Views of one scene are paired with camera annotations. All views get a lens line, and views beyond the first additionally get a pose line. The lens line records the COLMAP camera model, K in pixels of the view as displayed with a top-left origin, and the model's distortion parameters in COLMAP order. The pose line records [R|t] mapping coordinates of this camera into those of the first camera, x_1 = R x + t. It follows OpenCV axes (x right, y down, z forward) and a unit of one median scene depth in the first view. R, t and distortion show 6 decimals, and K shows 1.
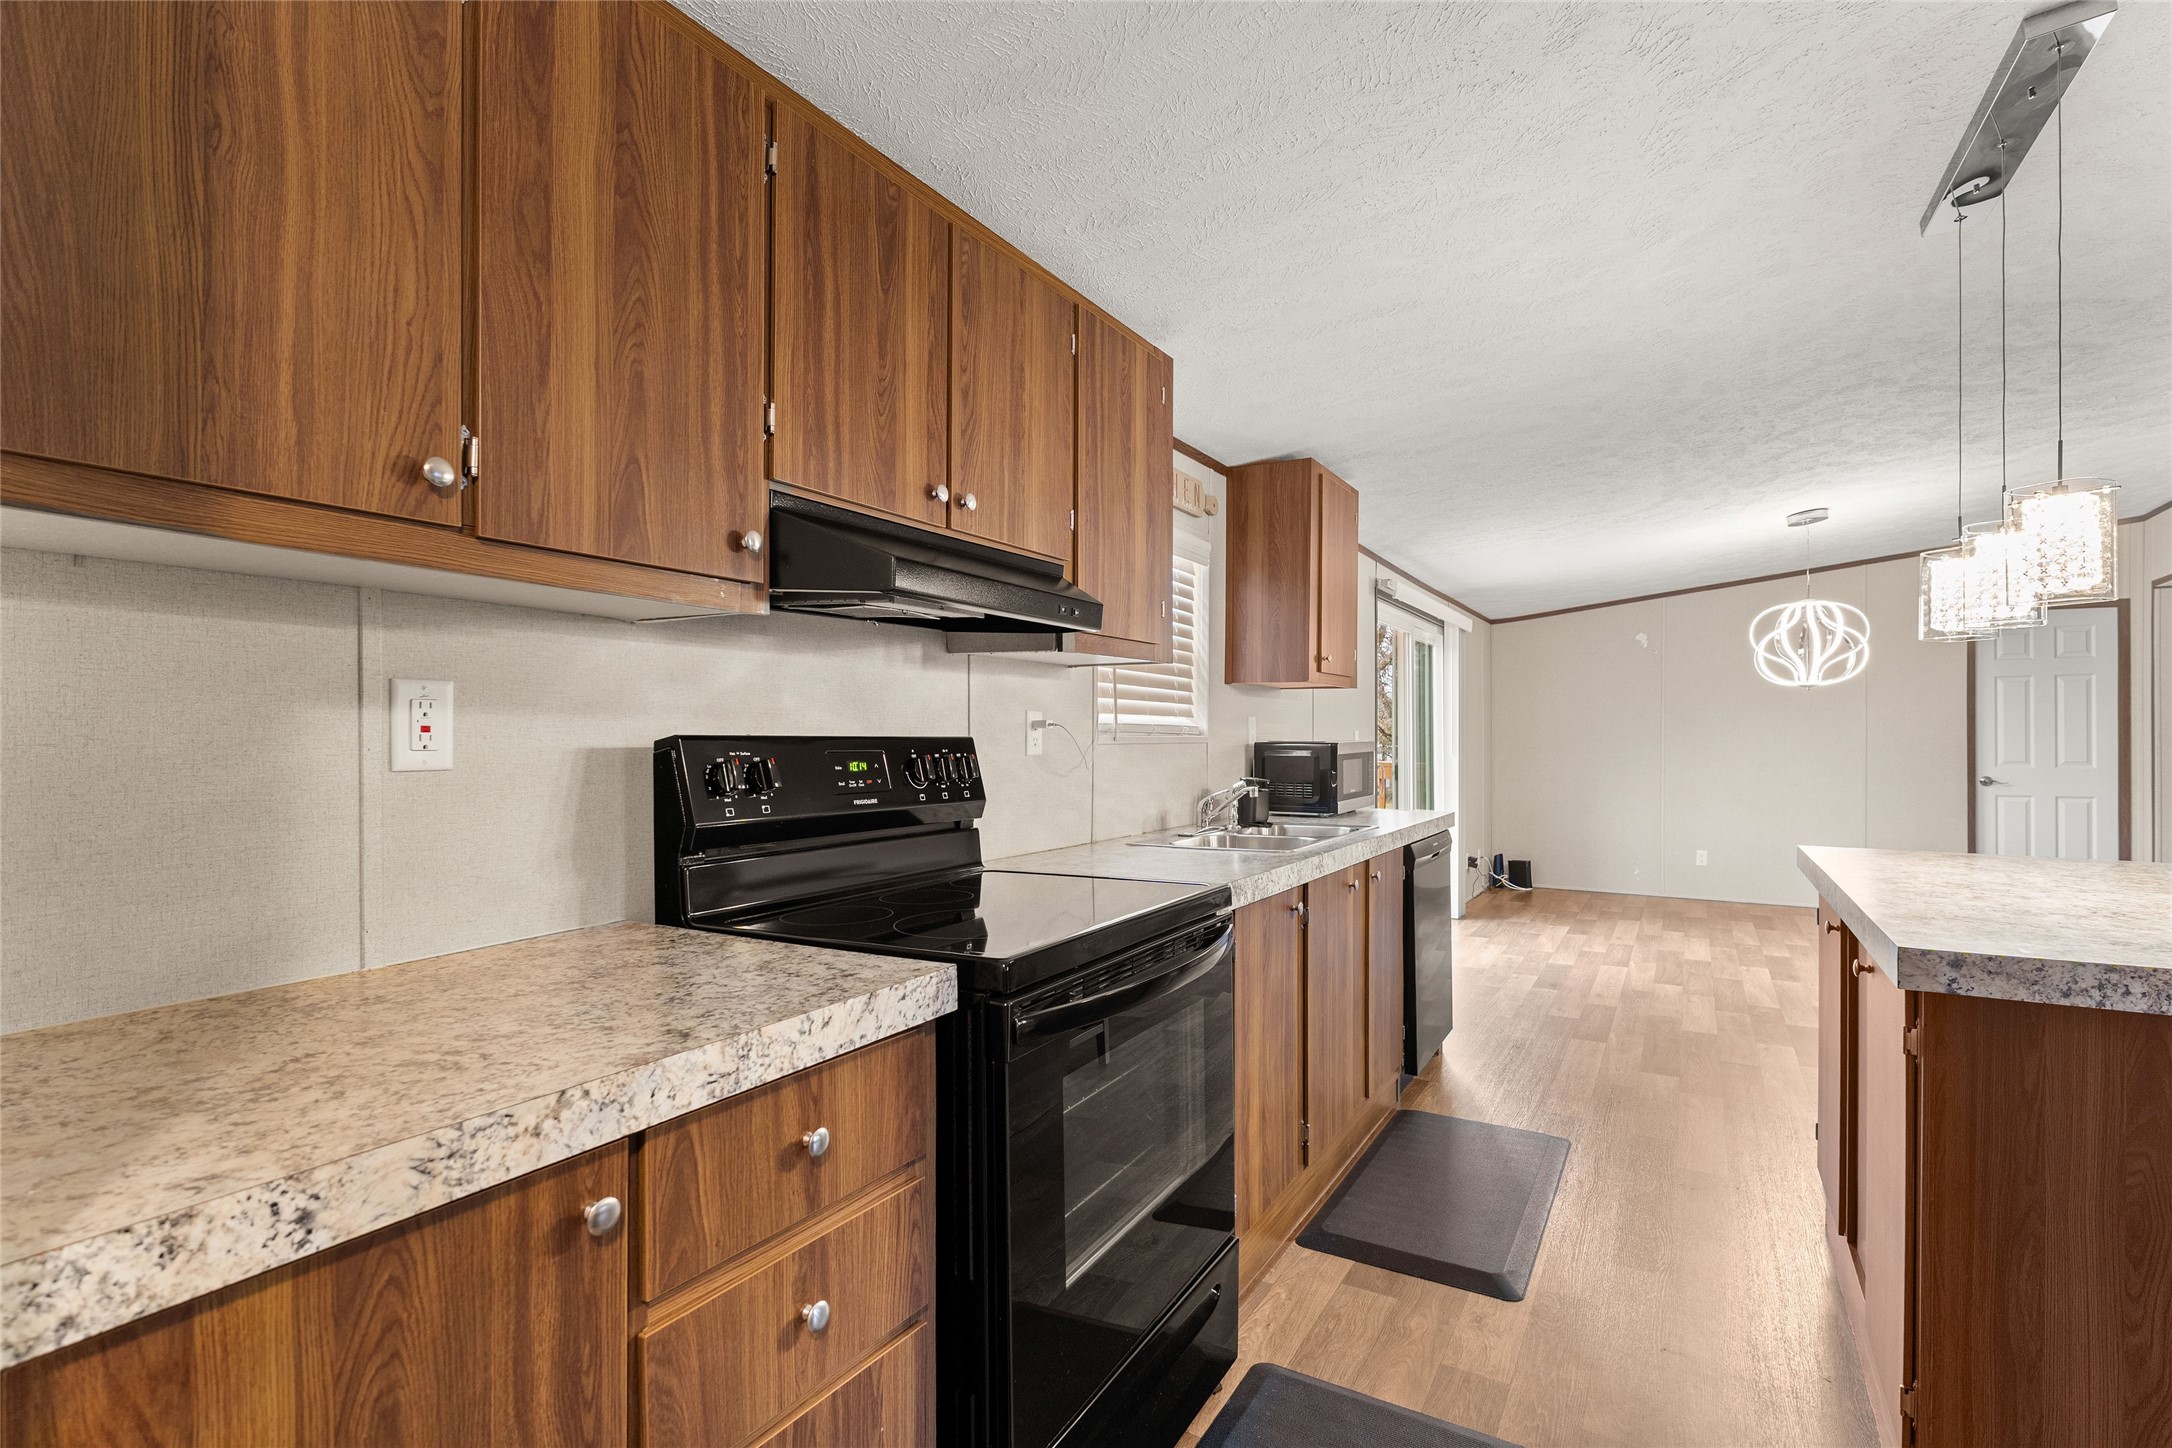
lens RADIAL K [[992.8, 0, 1082.3], [0, 992.8, 732.7], [0, 0, 1]] dist [-0.000902, -0.000177]
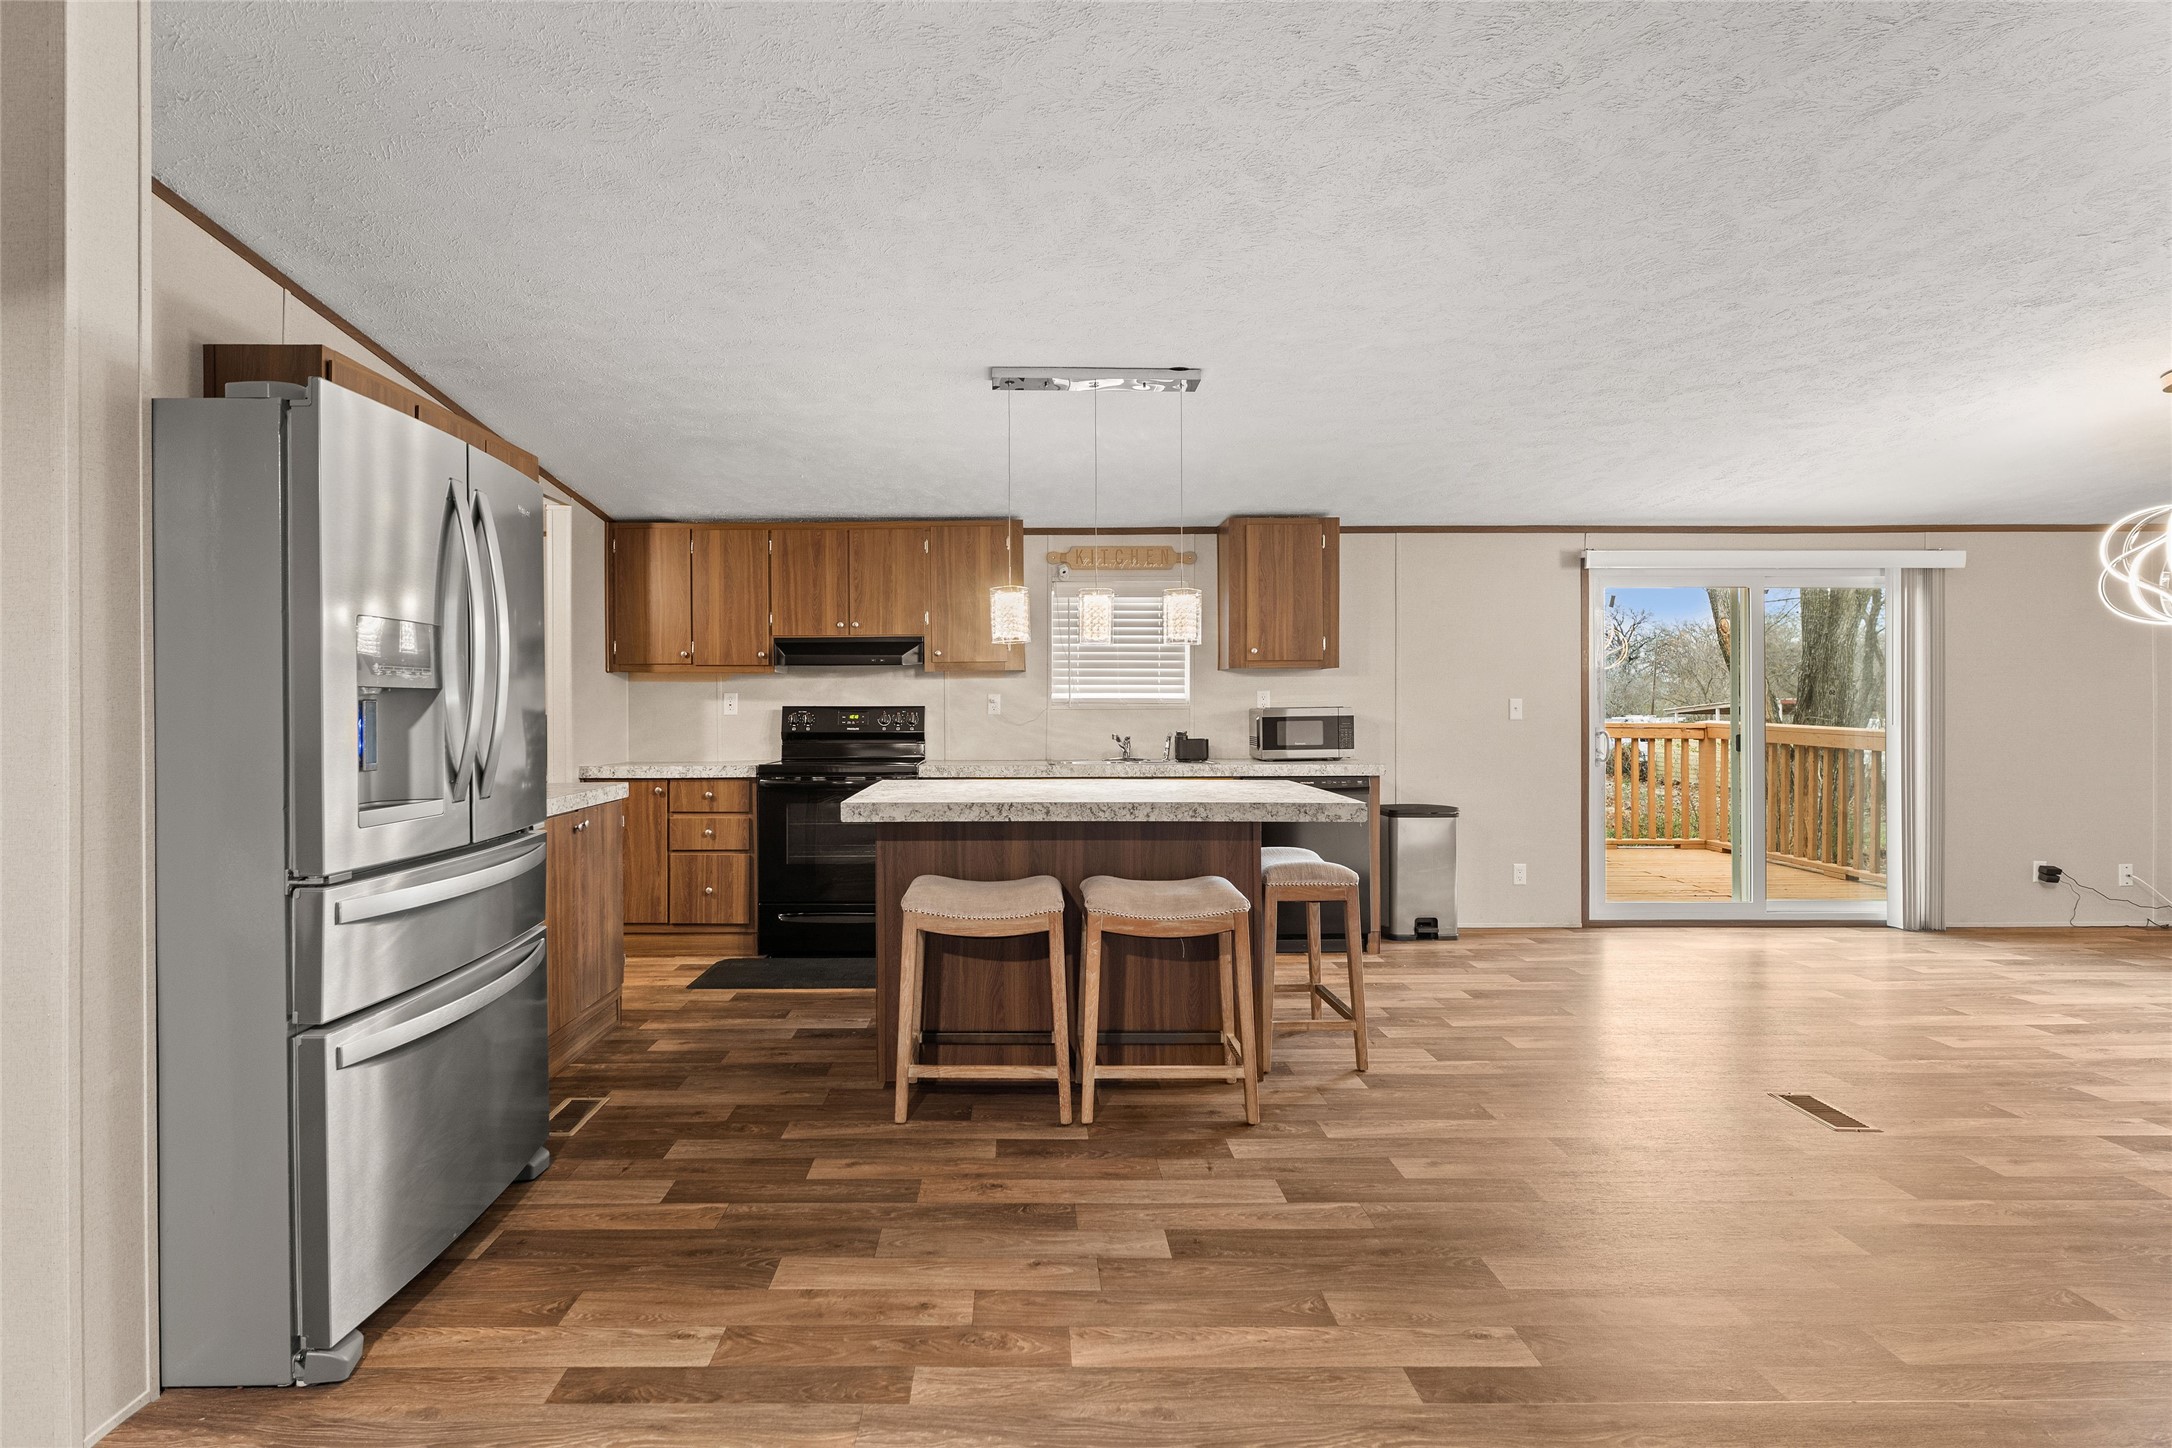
lens RADIAL K [[1025.5, 0, 1086.0], [0, 1025.5, 724.0], [0, 0, 1]] dist [0.001353, 0.000134]
pose [[0.527738, 0.010918, -0.849337, 3.135379], [0.009112, 0.999787, 0.018514, 0.008010], [0.849358, -0.017509, 0.527526, -0.009384]]
